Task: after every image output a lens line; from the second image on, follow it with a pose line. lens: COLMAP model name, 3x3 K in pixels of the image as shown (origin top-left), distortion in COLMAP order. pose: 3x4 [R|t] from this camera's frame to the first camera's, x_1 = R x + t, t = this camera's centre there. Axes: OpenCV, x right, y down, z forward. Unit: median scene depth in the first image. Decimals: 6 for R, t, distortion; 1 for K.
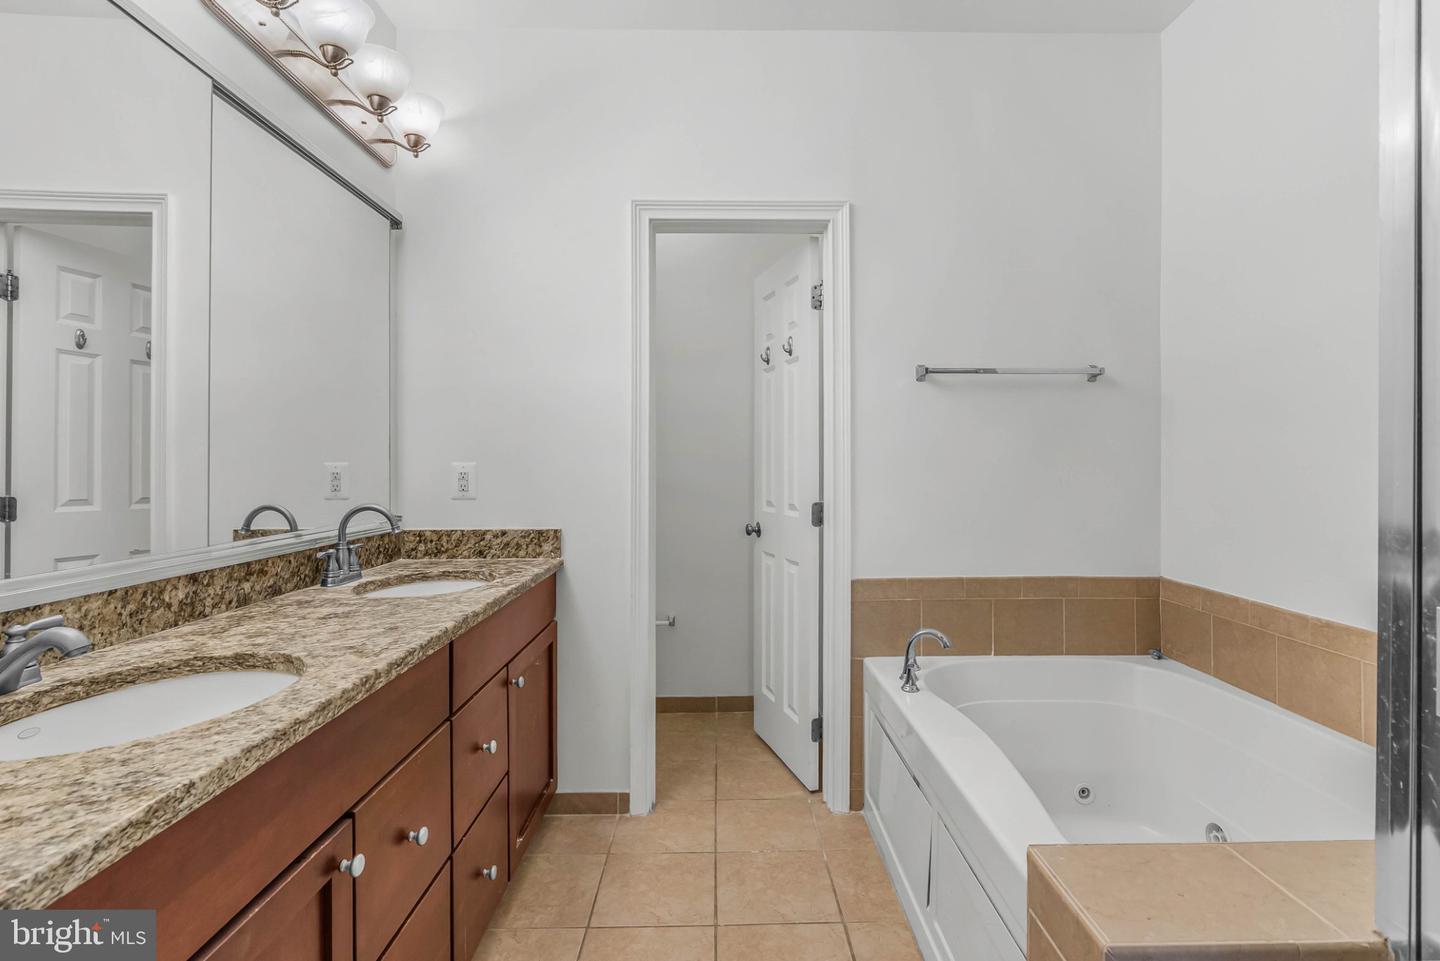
lens RADIAL K [[656.1, 0, 723.8], [0, 656.1, 473.7], [0, 0, 1]] dist [-0.005968, 0.000878]
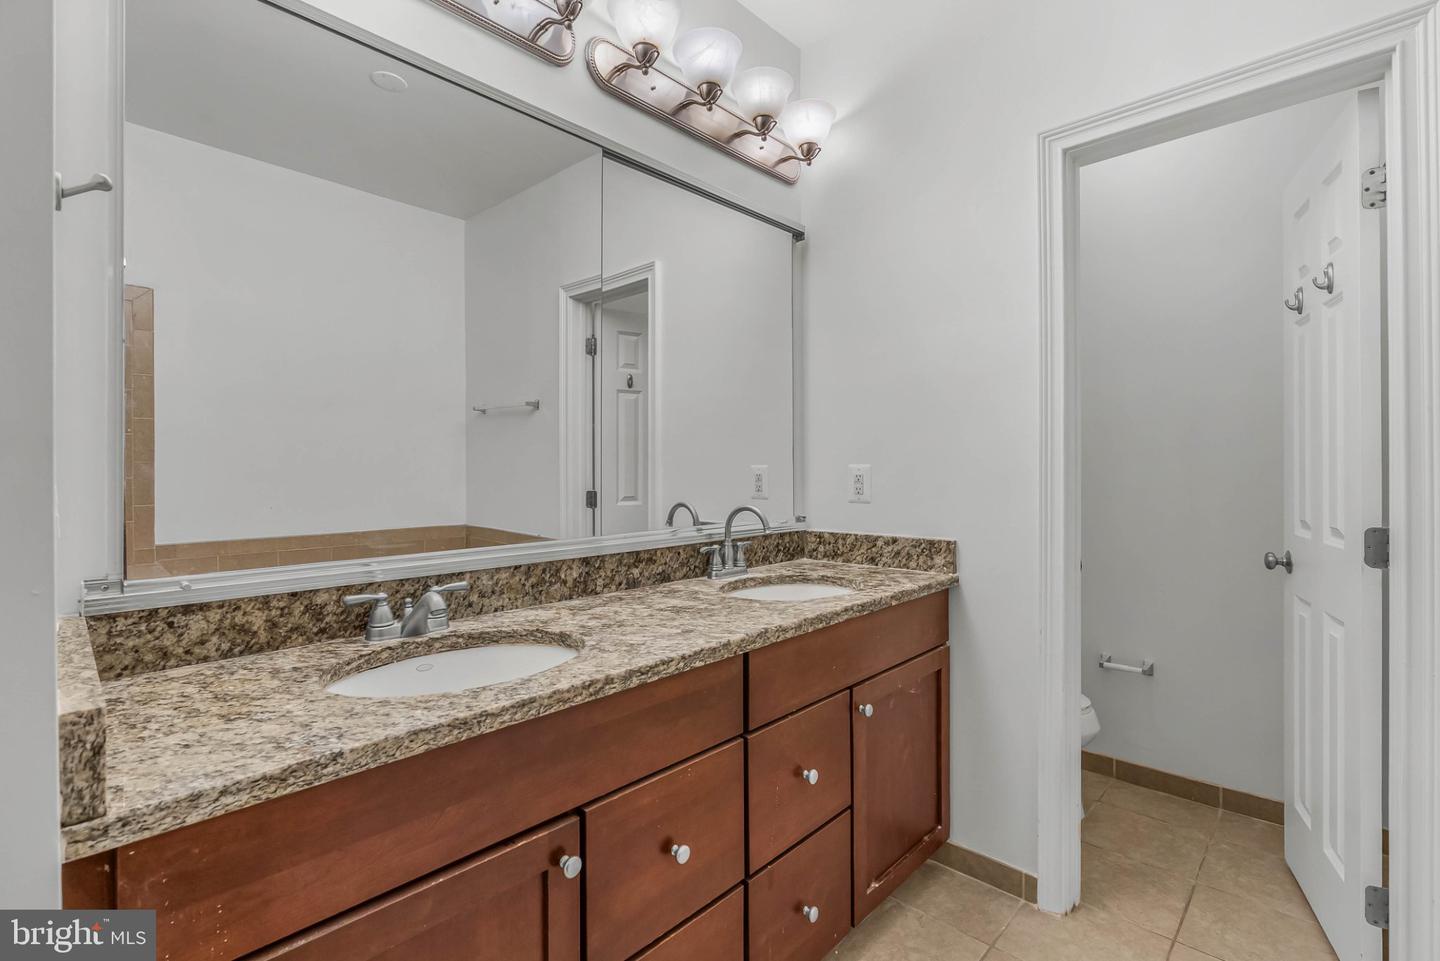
lens RADIAL K [[644.0, 0, 725.1], [0, 644.0, 471.5], [0, 0, 1]] dist [-0.009508, 0.001604]
pose [[0.729129, 0.001719, -0.684374, 0.179963], [-0.005665, 0.999978, -0.003524, -0.004084], [0.684353, 0.006447, 0.729122, 0.276426]]
